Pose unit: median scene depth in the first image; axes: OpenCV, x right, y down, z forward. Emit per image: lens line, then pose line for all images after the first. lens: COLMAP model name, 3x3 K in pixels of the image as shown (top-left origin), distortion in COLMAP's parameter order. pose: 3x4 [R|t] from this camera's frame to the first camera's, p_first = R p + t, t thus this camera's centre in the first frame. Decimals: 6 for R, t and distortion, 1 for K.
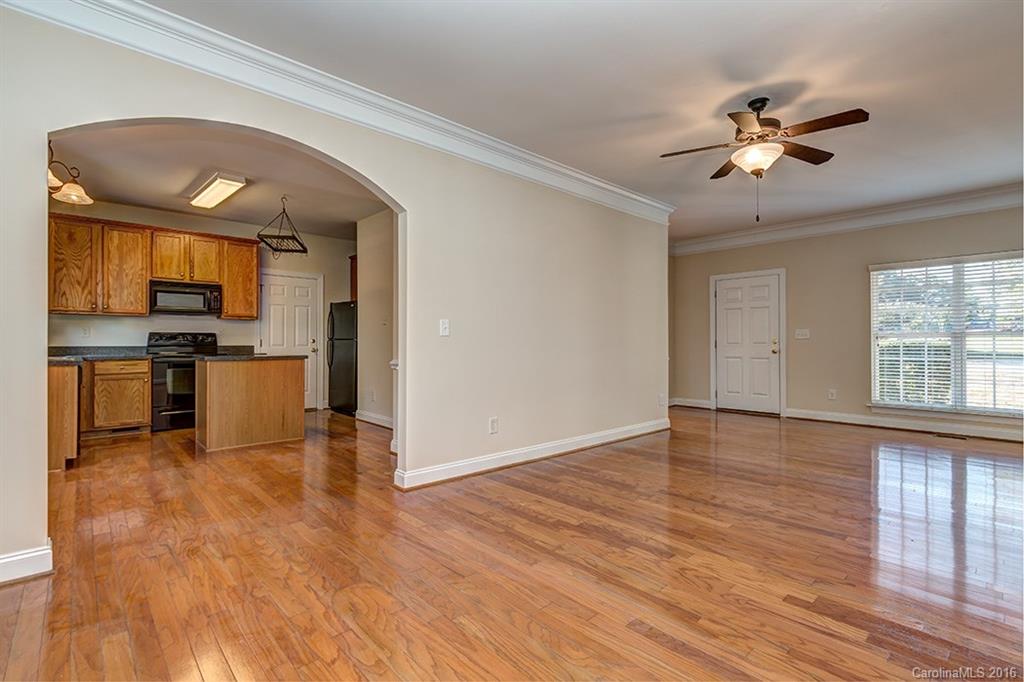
lens RADIAL K [[474.9, 0, 520.5], [0, 474.9, 338.3], [0, 0, 1]] dist [0.002574, -0.001508]
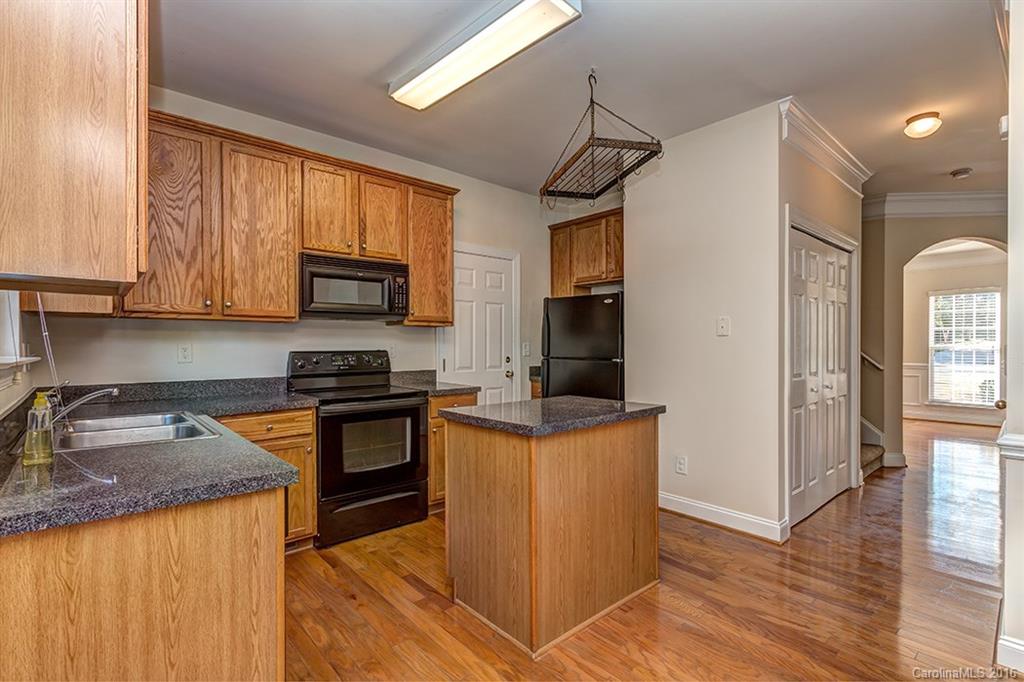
lens RADIAL K [[474.9, 0, 508.0], [0, 474.9, 346.3], [0, 0, 1]] dist [0.002574, -0.001508]
pose [[0.999841, 0.000350, -0.017838, -0.539191], [-0.000025, 0.999834, 0.018218, -0.029034], [0.017841, -0.018215, 0.999675, 0.476257]]
